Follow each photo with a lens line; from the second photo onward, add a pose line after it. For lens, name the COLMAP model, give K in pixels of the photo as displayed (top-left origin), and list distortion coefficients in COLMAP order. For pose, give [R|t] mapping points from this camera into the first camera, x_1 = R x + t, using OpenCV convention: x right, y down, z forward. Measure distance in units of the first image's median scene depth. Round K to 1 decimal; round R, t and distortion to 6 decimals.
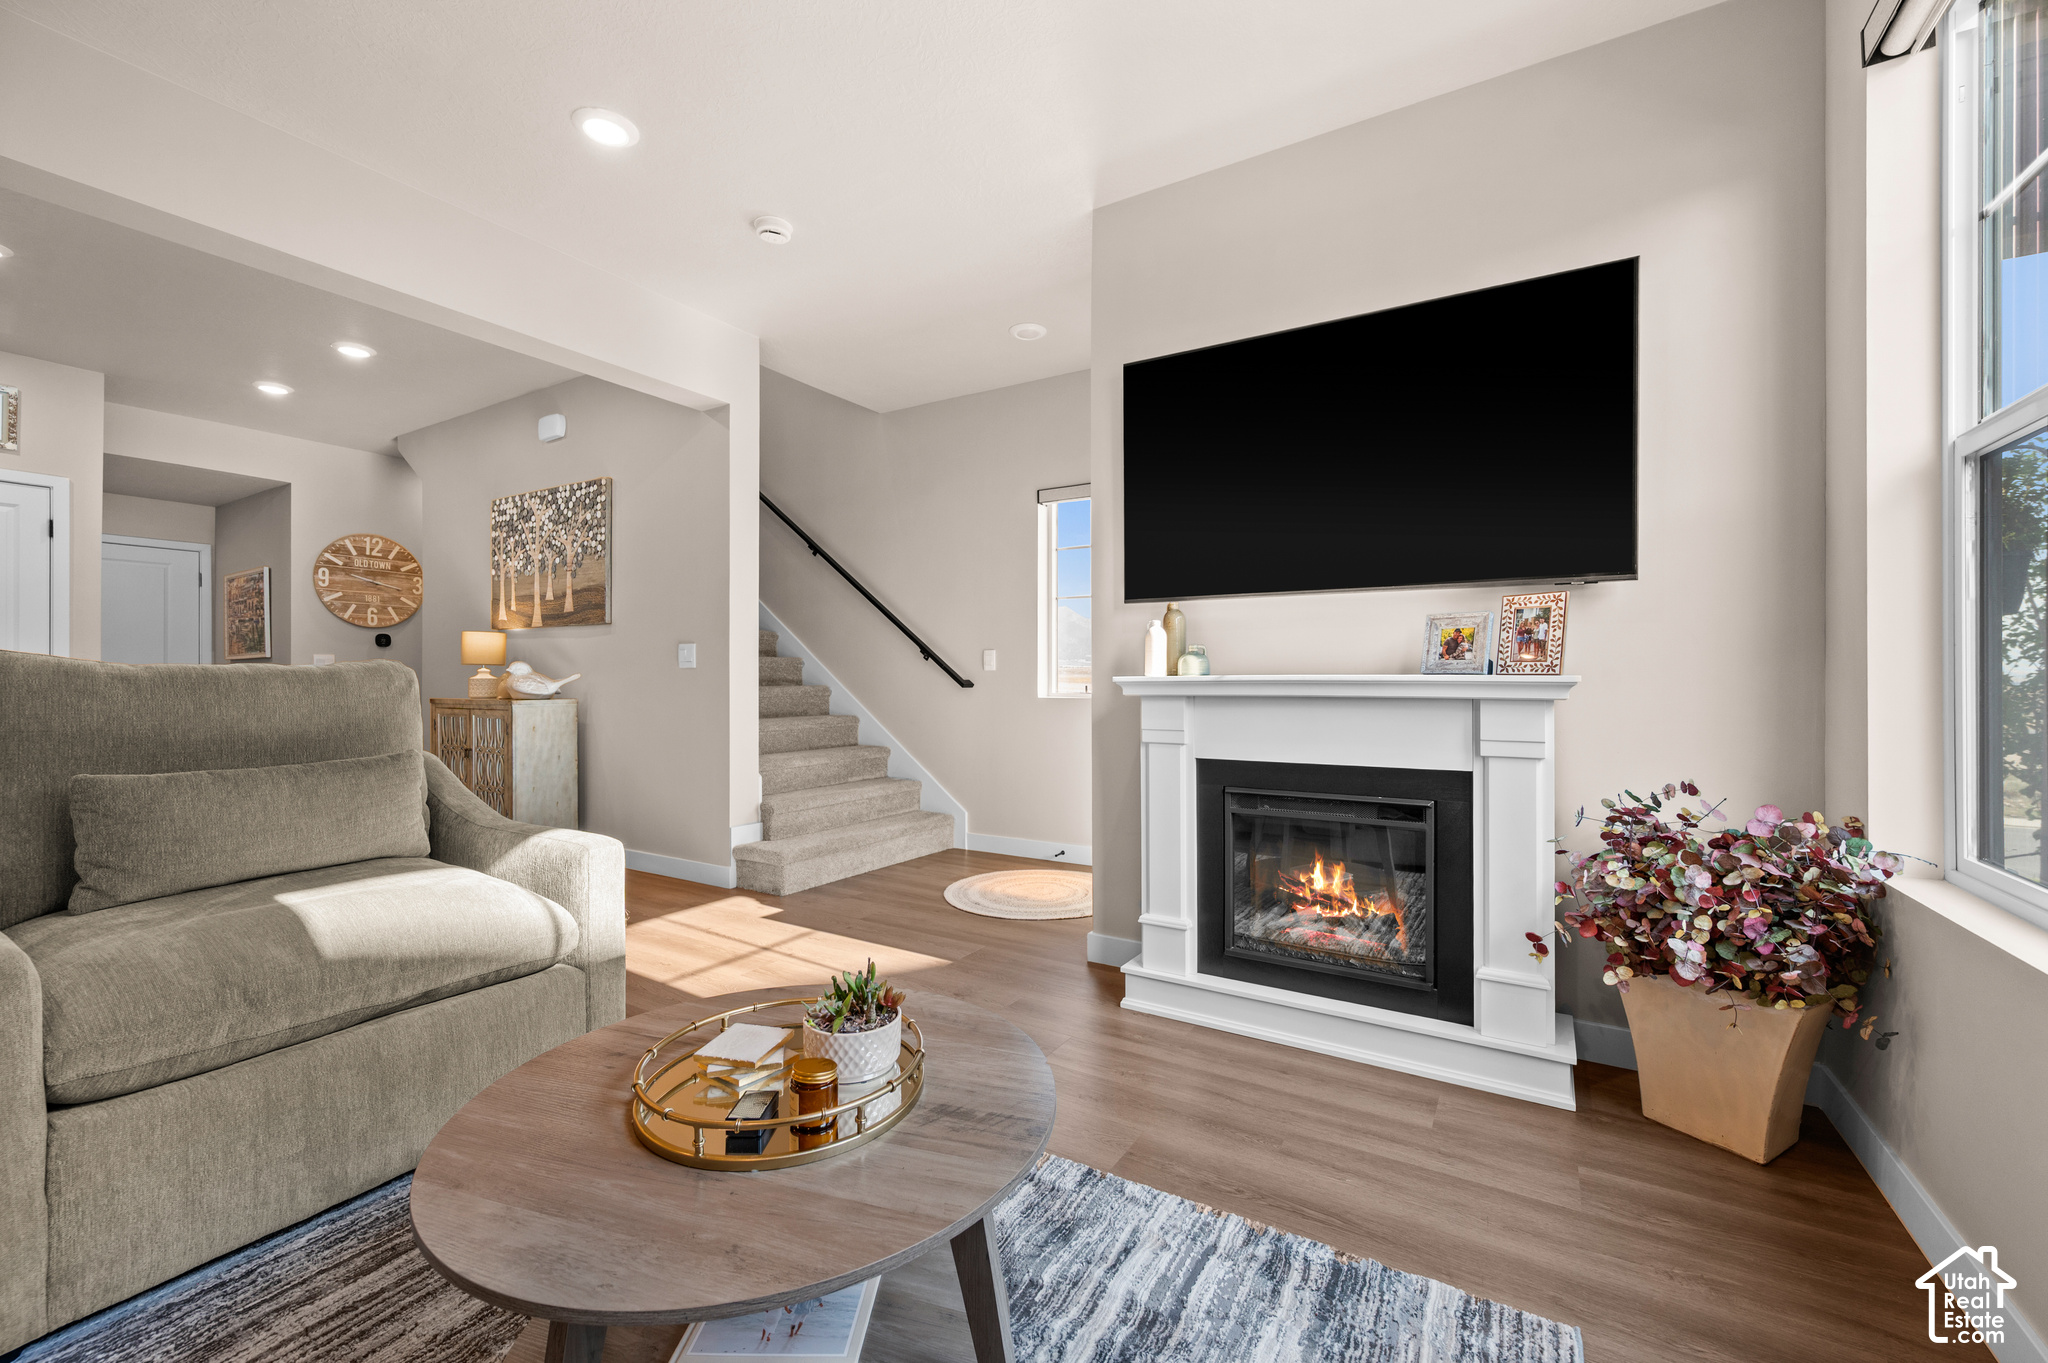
lens RADIAL K [[811.6, 0, 1037.1], [0, 811.6, 680.2], [0, 0, 1]] dist [0.001599, 0.000063]
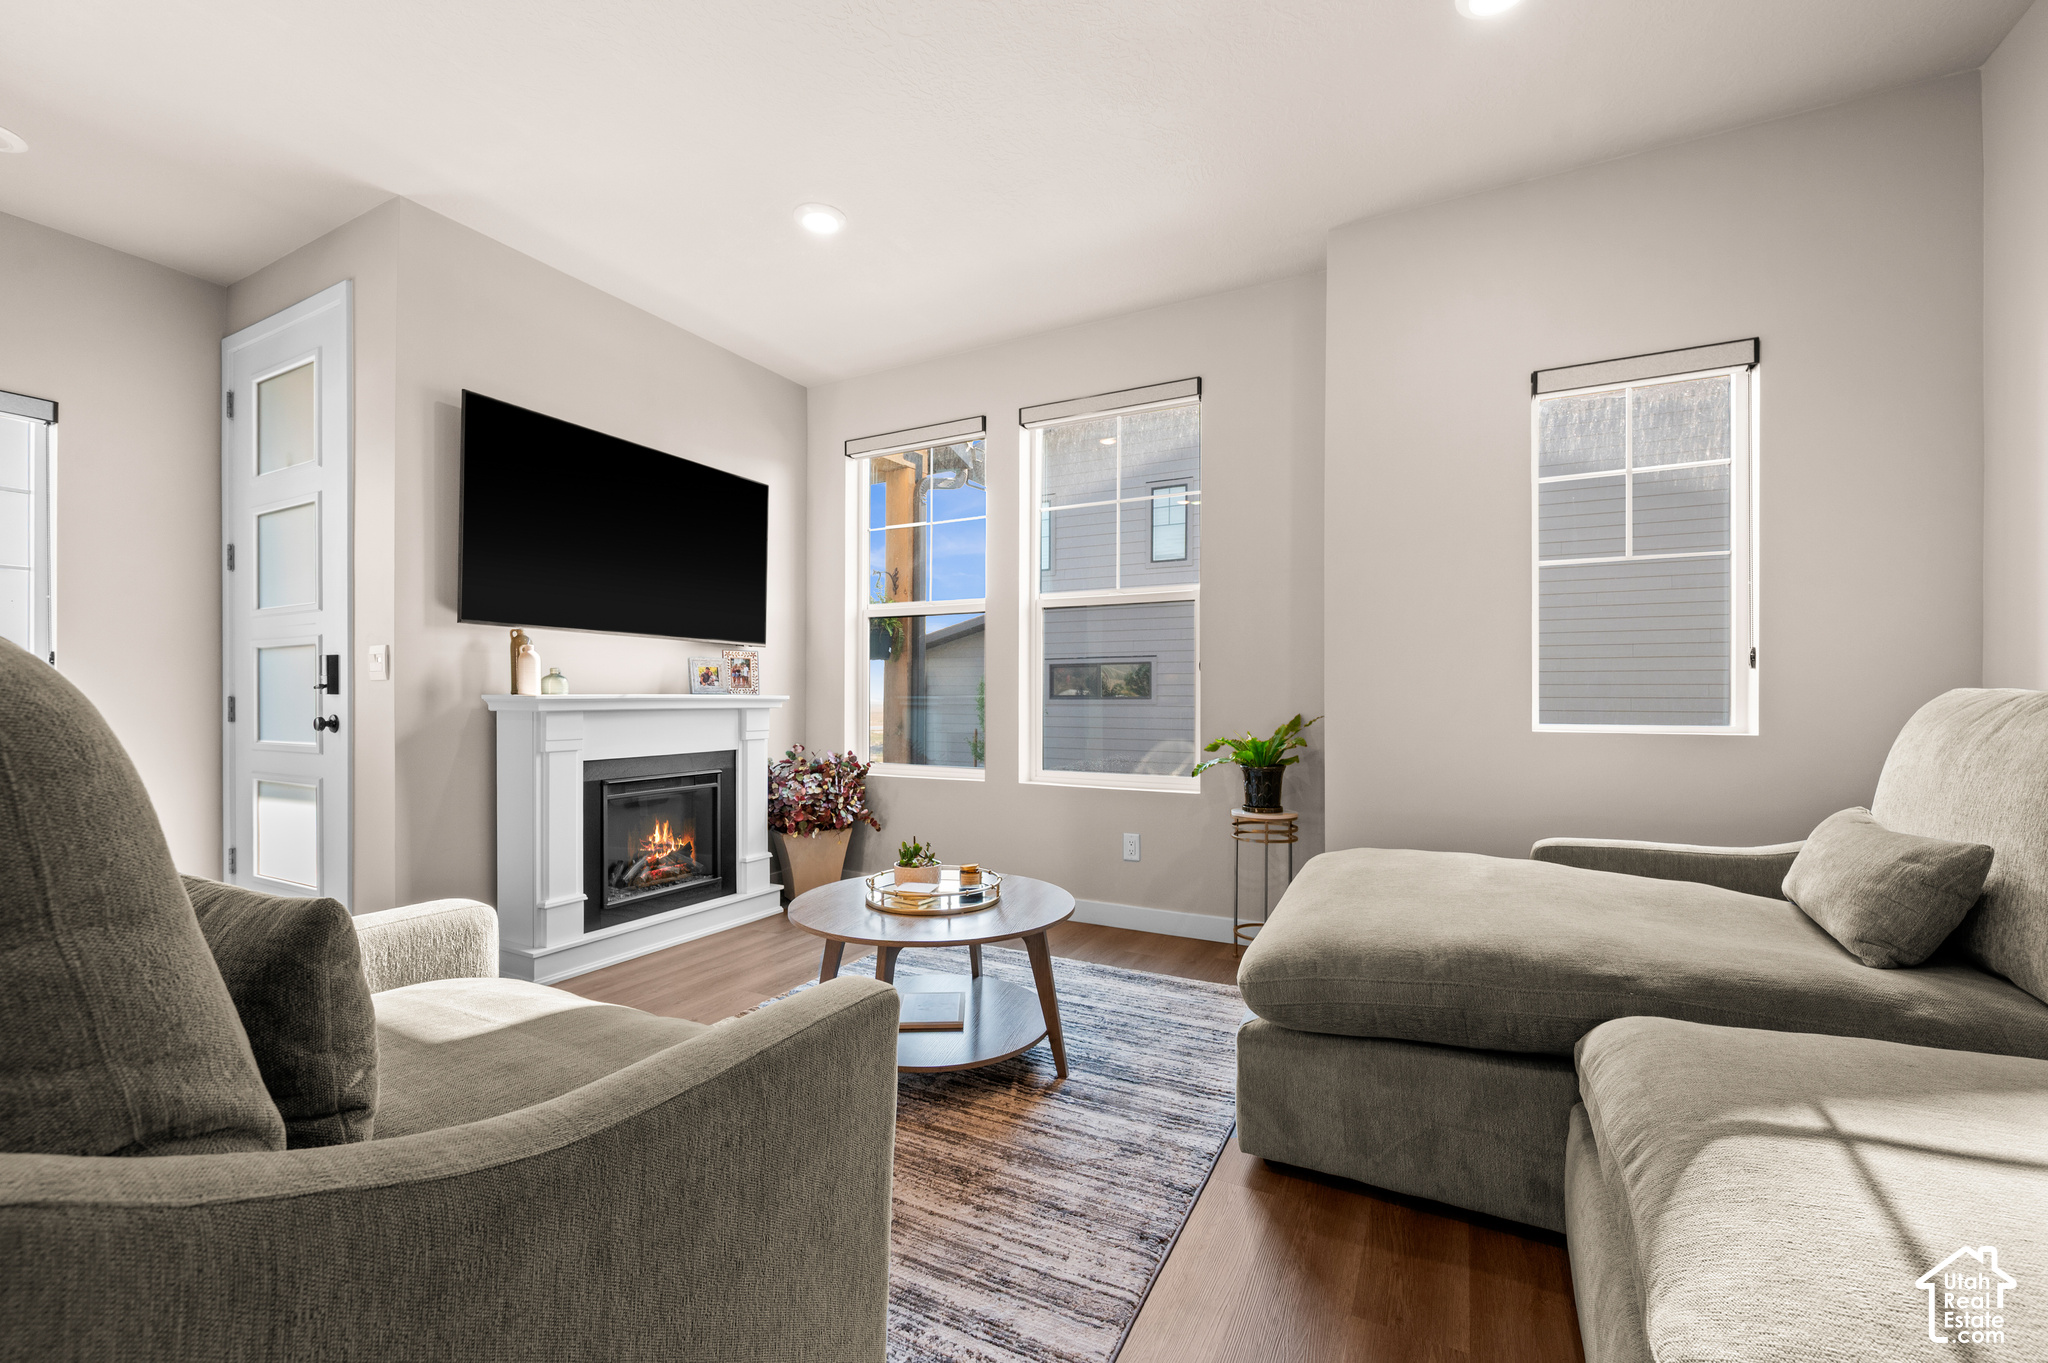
lens RADIAL K [[811.6, 0, 1037.1], [0, 811.6, 680.2], [0, 0, 1]] dist [0.001599, 0.000063]
pose [[-0.064458, 0.022533, 0.997666, -1.227921], [-0.000818, 0.999744, -0.022633, 0.000661], [-0.997920, -0.002275, -0.064423, 0.440155]]
